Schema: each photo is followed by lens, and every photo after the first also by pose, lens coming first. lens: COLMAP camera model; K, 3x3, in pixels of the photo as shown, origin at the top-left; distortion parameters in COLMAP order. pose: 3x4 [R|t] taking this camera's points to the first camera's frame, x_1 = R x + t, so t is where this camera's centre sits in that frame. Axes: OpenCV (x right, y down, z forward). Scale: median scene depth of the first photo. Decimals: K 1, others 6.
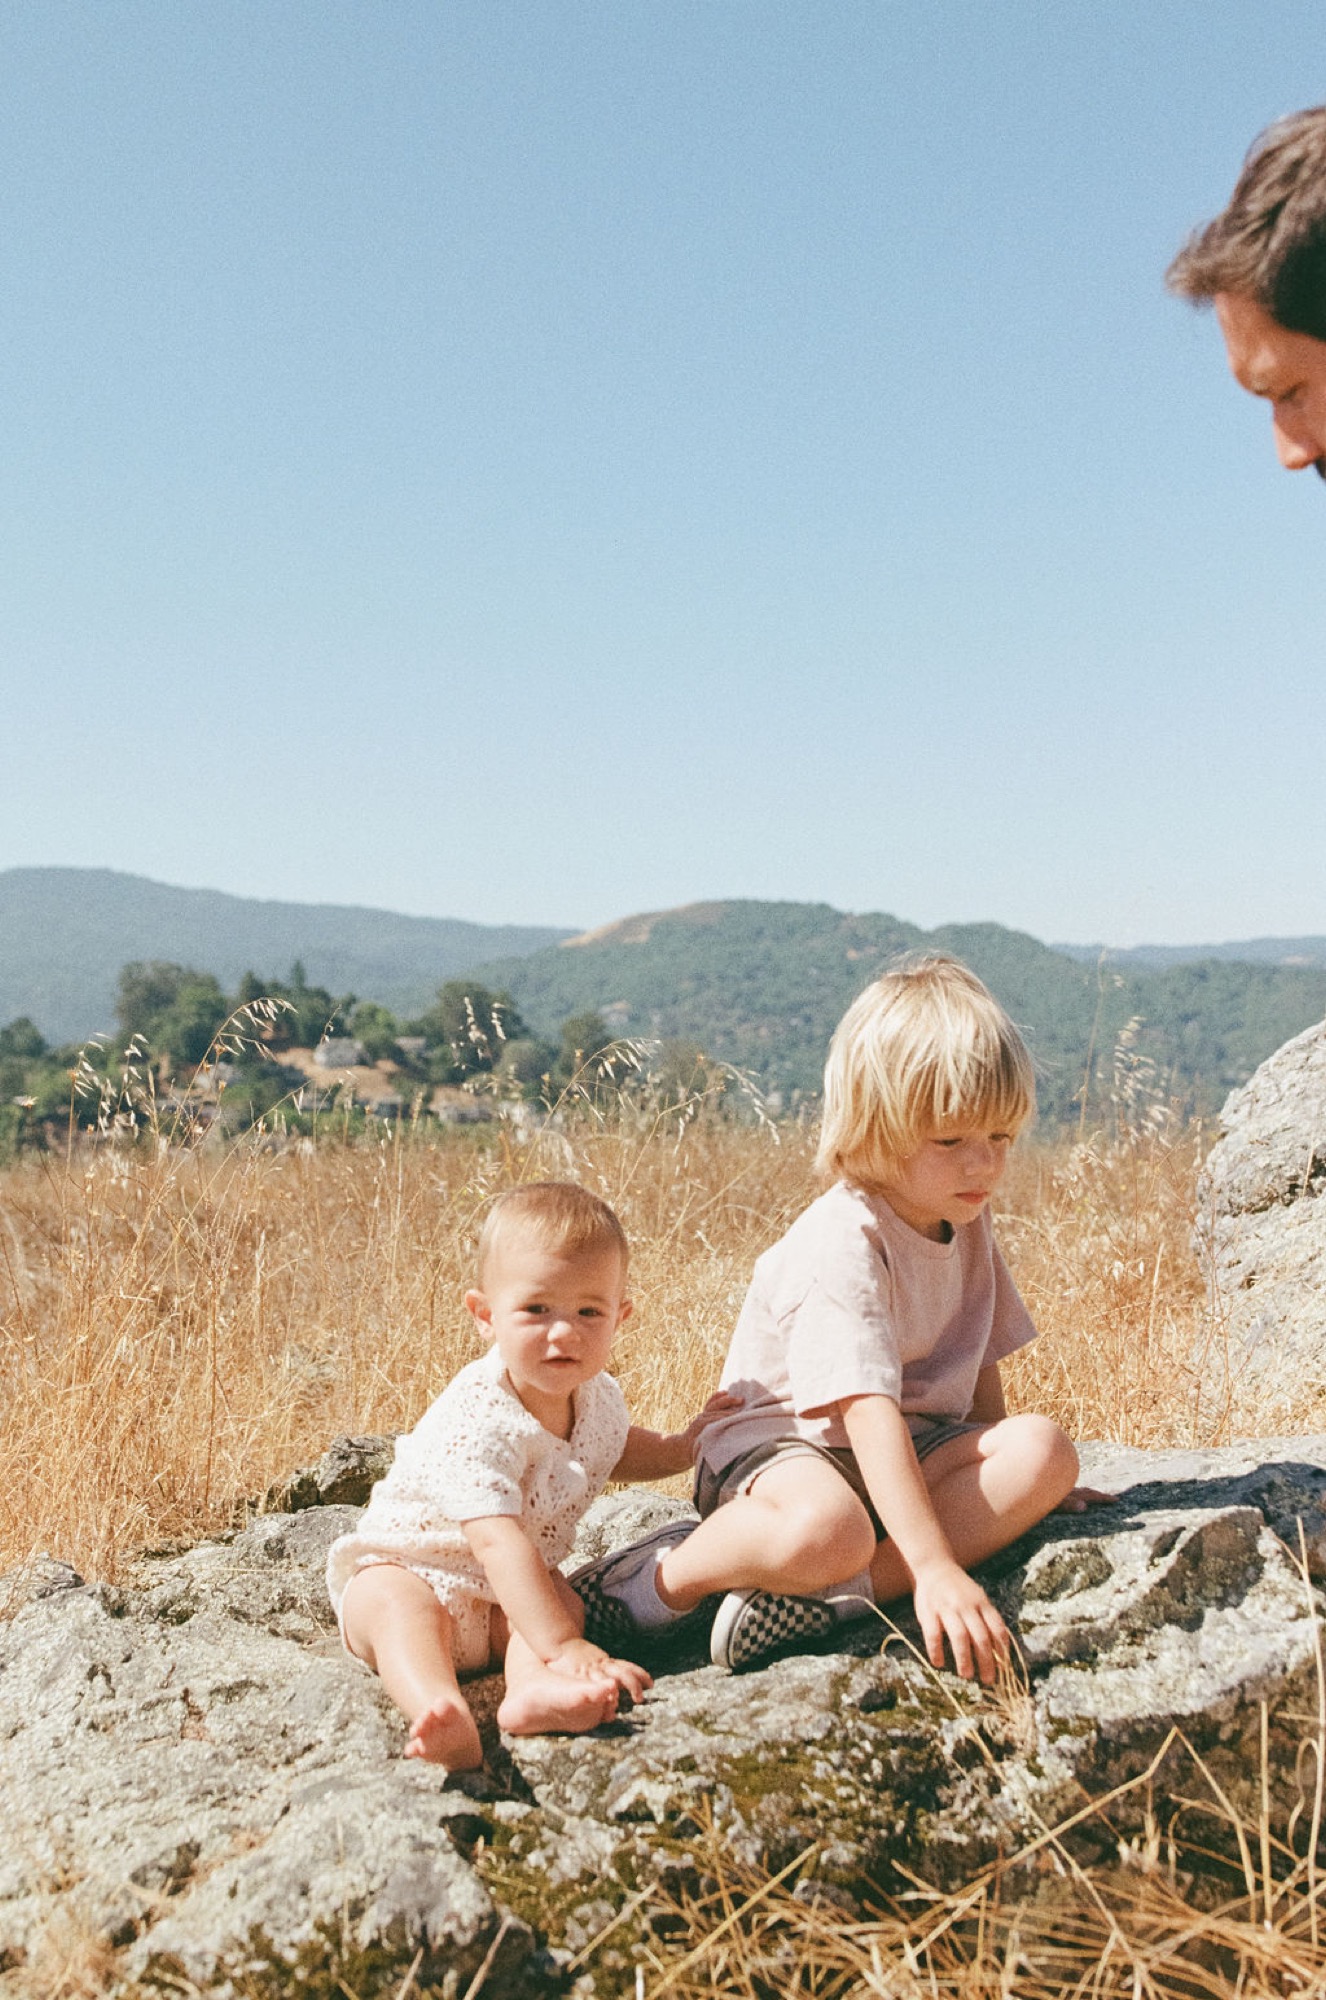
lens RADIAL K [[2161.4, 0, 506.9], [0, 2161.4, 821.5], [0, 0, 1]] dist [-0.025622, 0.000000]
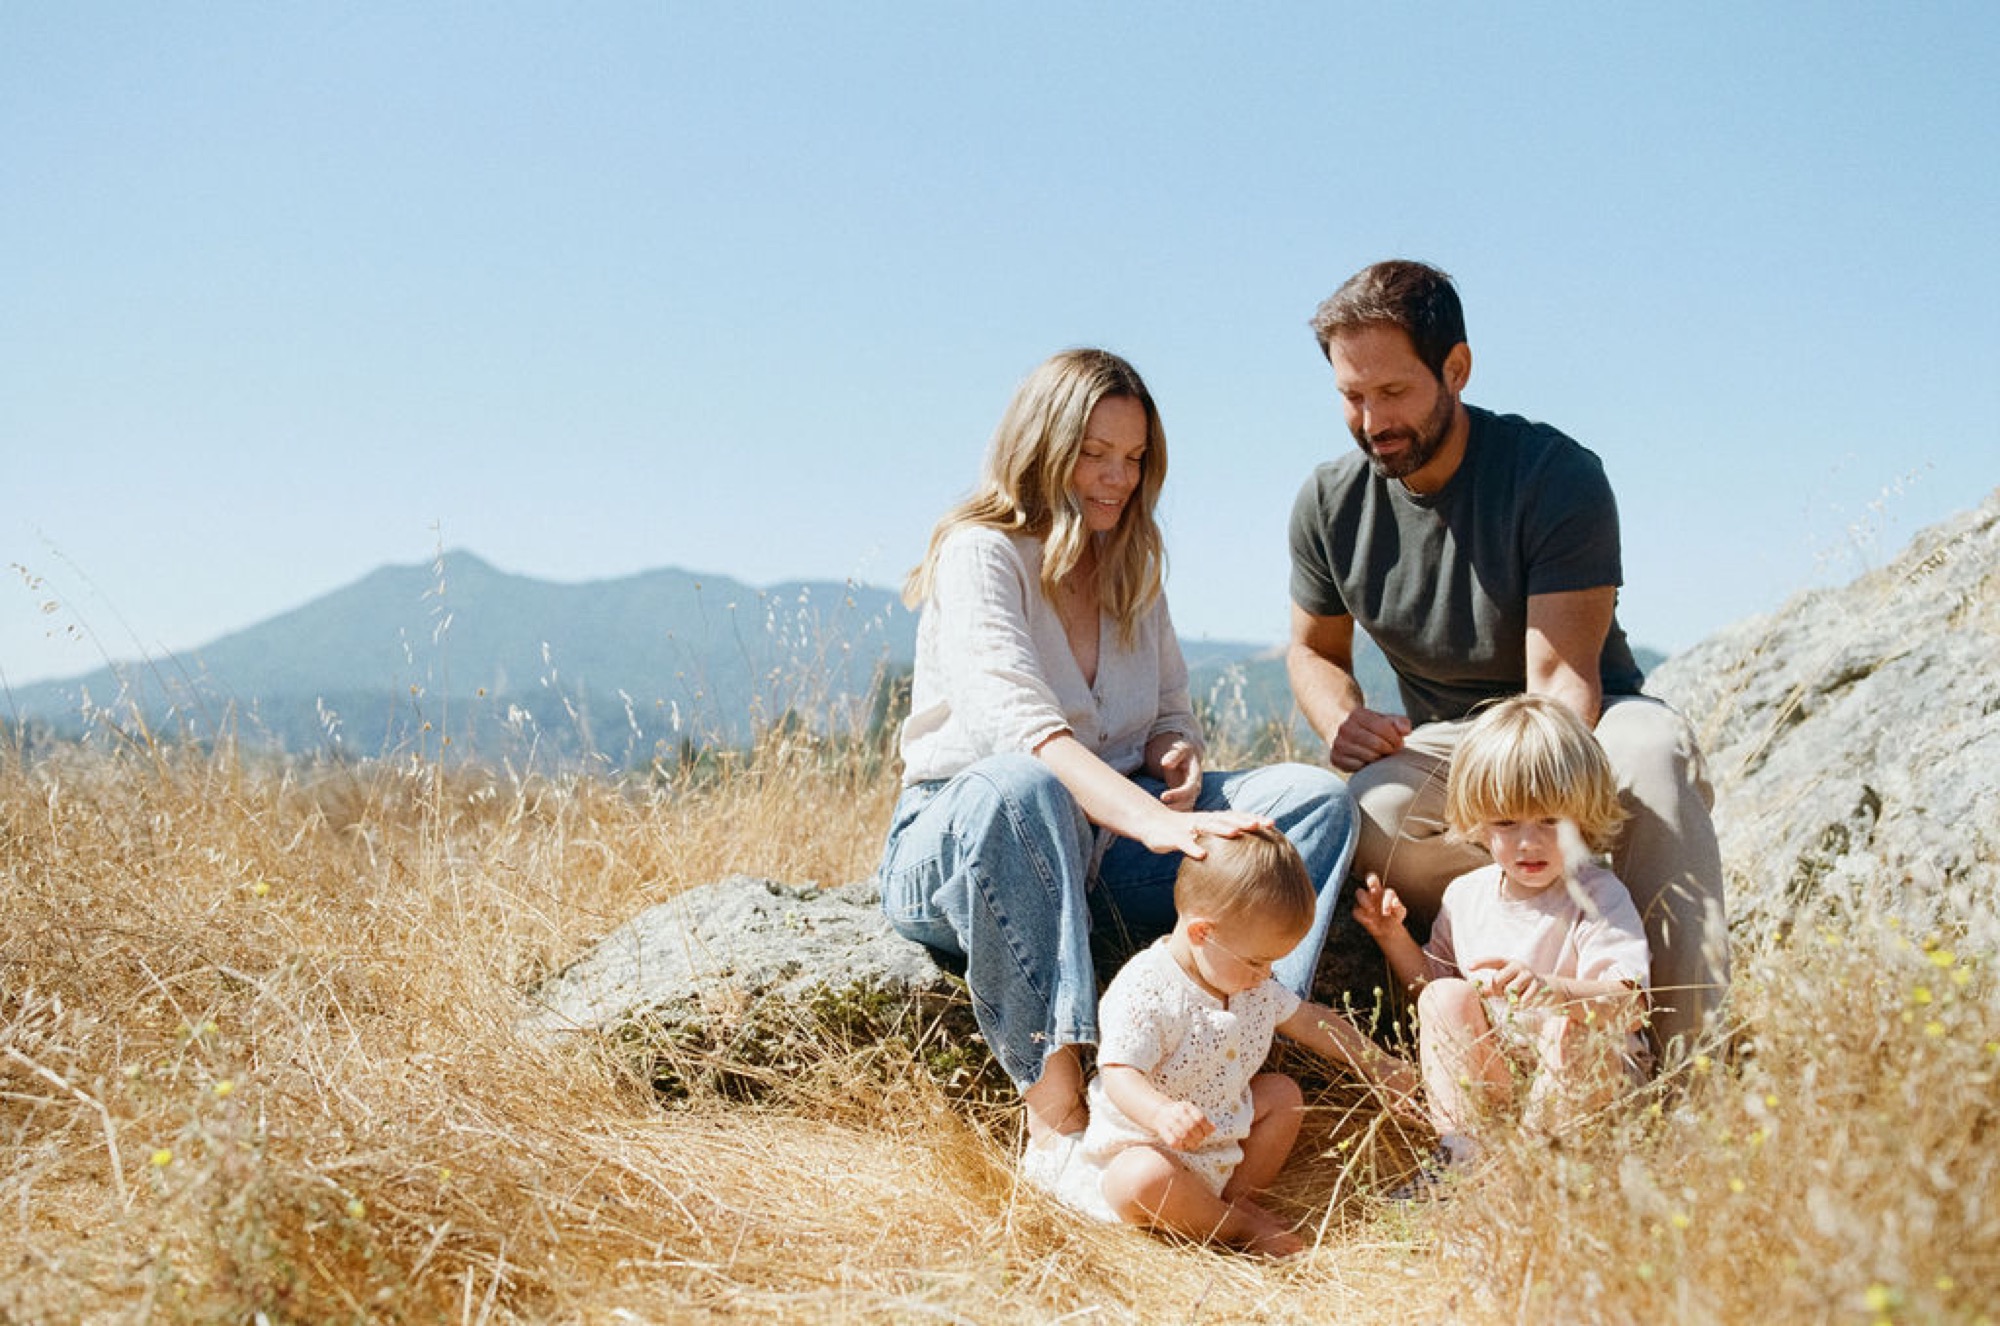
lens RADIAL K [[1876.4, 0, 985.8], [0, 1876.4, 670.3], [0, 0, 1]] dist [-0.018424, 0.000000]
pose [[0.992479, 0.025650, -0.119700, 0.192948], [-0.017965, 0.997734, 0.064845, 0.112849], [0.121092, -0.062207, 0.990690, -0.538252]]
